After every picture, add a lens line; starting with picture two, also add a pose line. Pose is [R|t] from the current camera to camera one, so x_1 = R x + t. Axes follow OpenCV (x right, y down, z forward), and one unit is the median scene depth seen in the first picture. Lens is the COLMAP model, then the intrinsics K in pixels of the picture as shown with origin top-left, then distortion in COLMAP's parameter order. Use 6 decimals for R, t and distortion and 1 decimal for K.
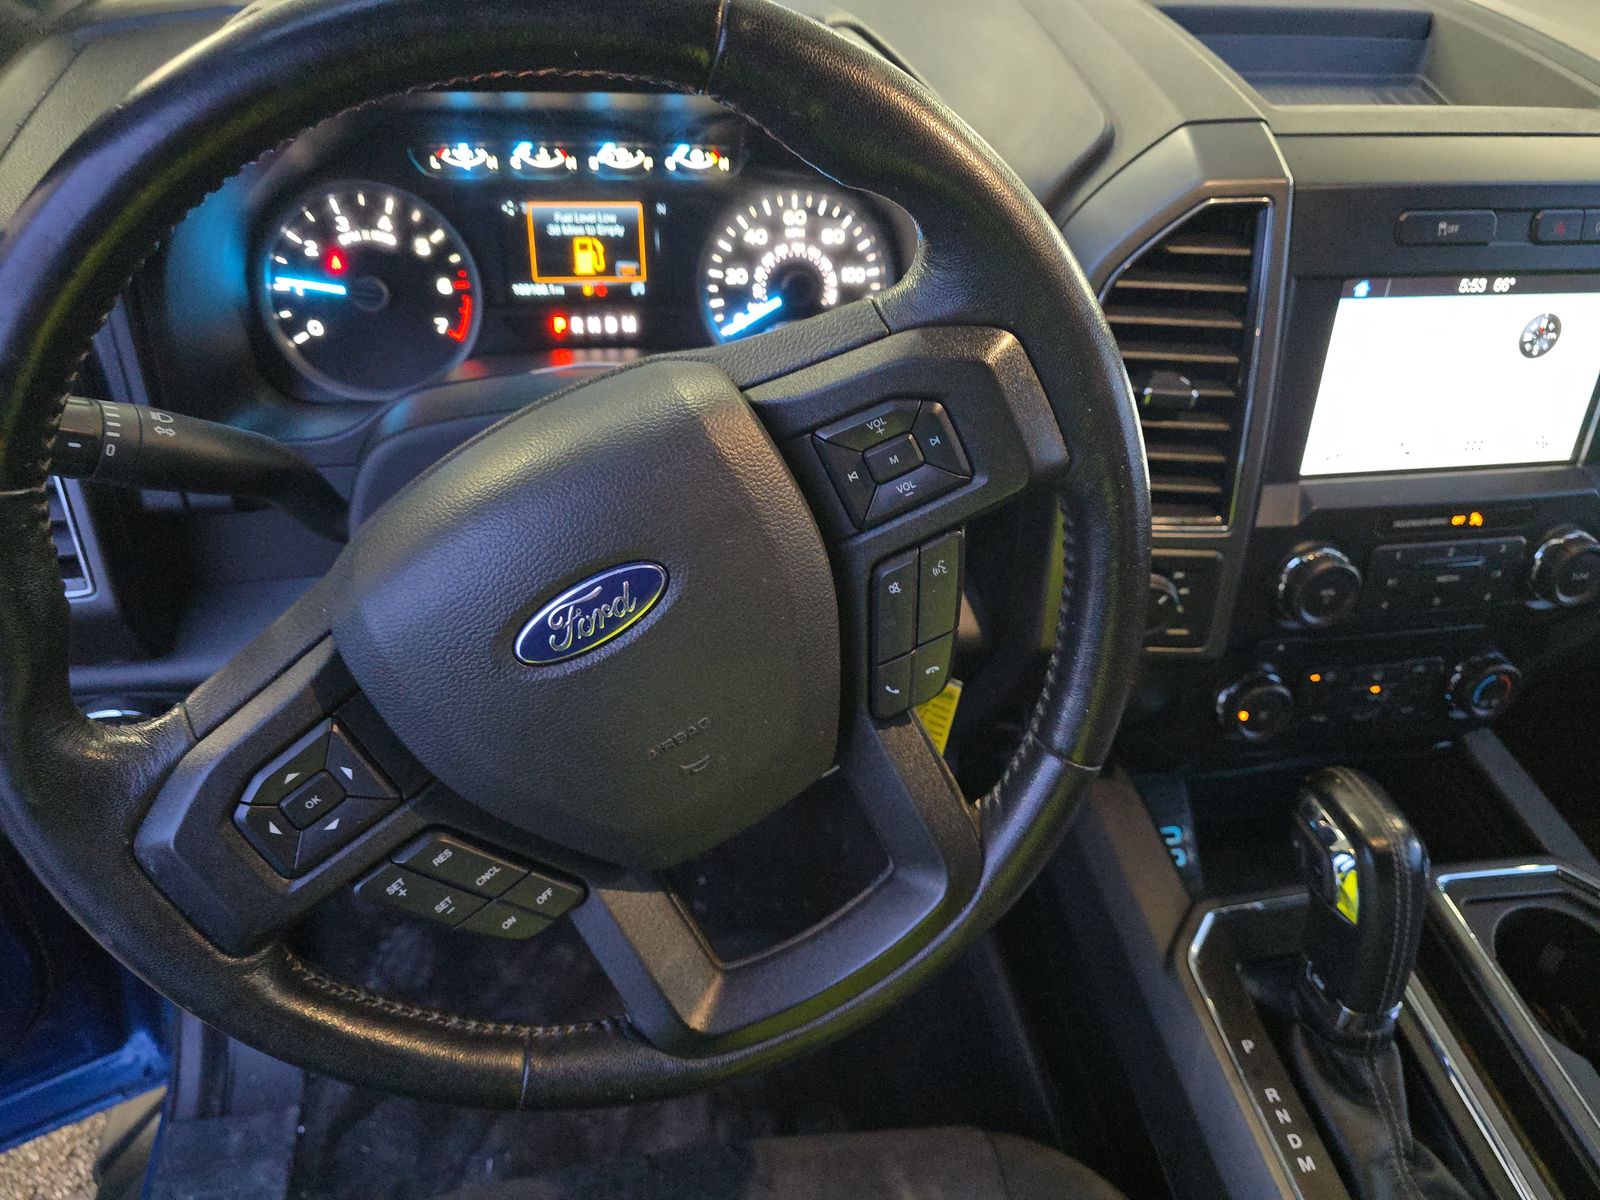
lens RADIAL K [[1082.4, 0, 798.9], [0, 1082.4, 593.8], [0, 0, 1]] dist [0.036202, -0.057717]
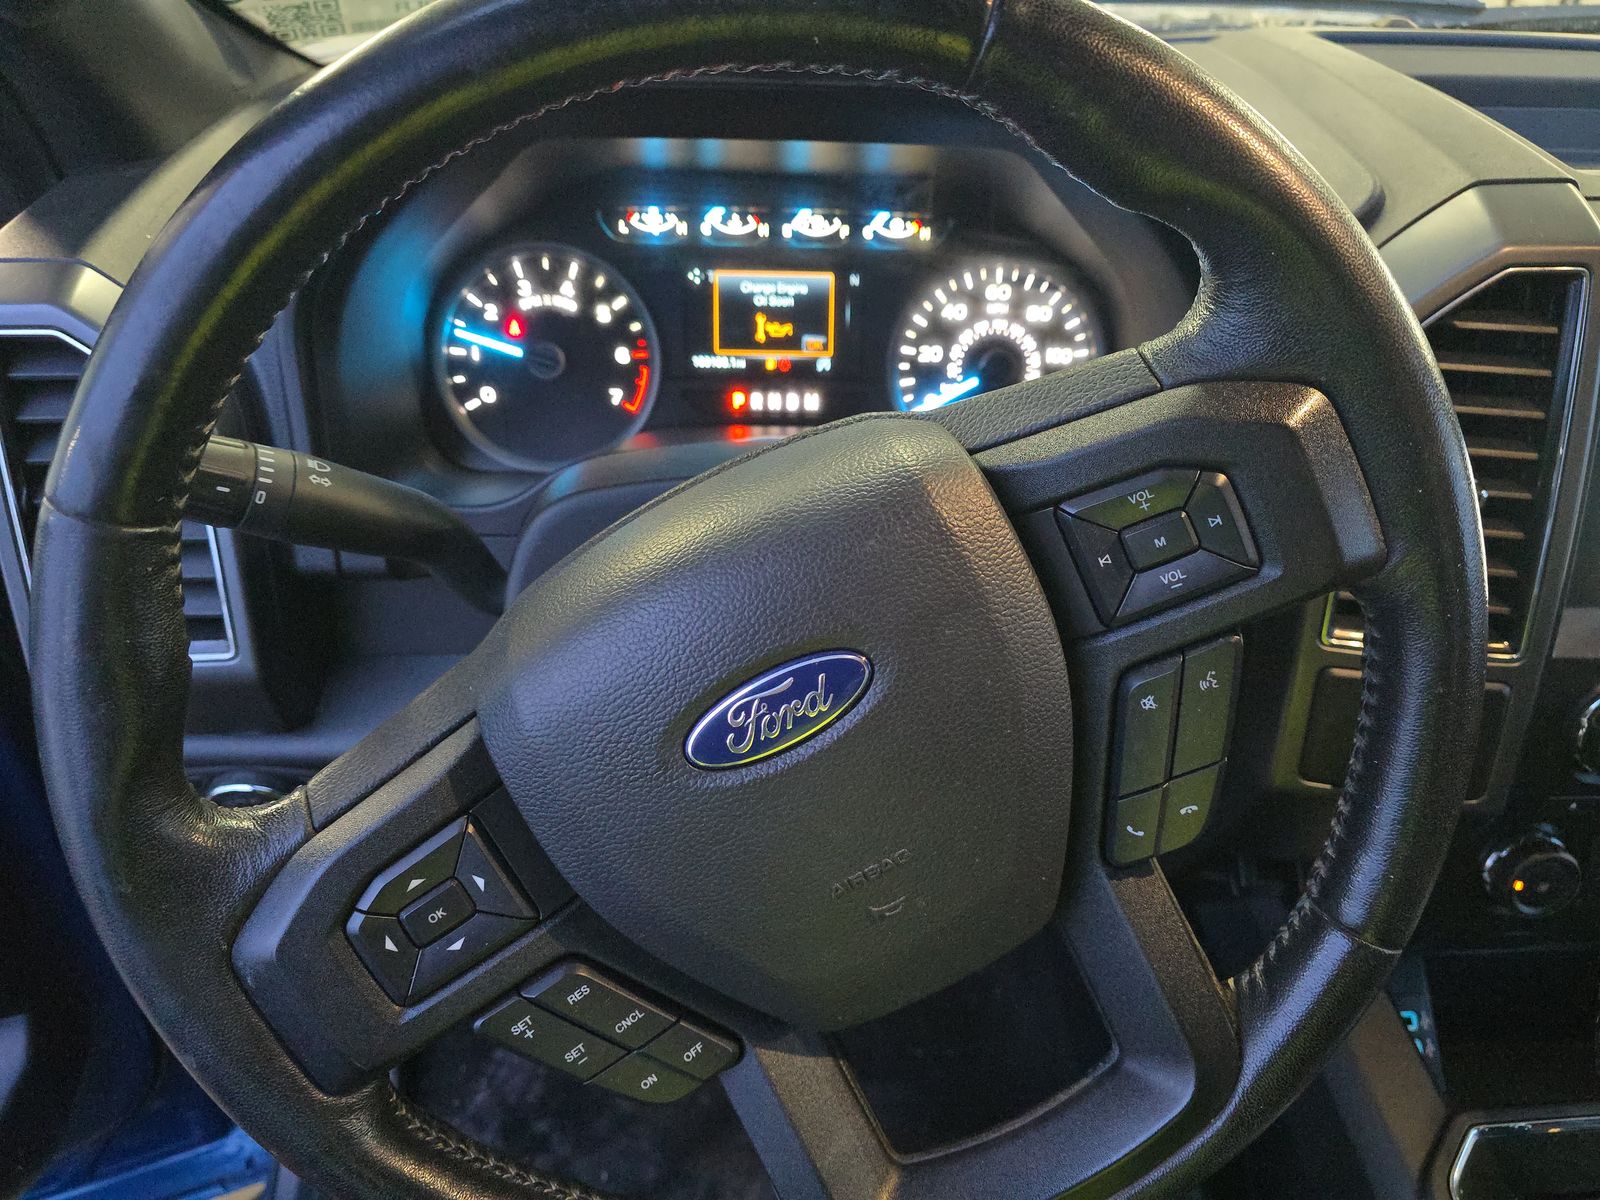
lens RADIAL K [[1082.4, 0, 798.9], [0, 1082.4, 593.8], [0, 0, 1]] dist [0.036202, -0.057717]
pose [[0.991199, 0.048538, -0.123163, -0.069828], [-0.060736, 0.993400, -0.097301, 0.008176], [0.117627, 0.103925, 0.987605, 0.158500]]
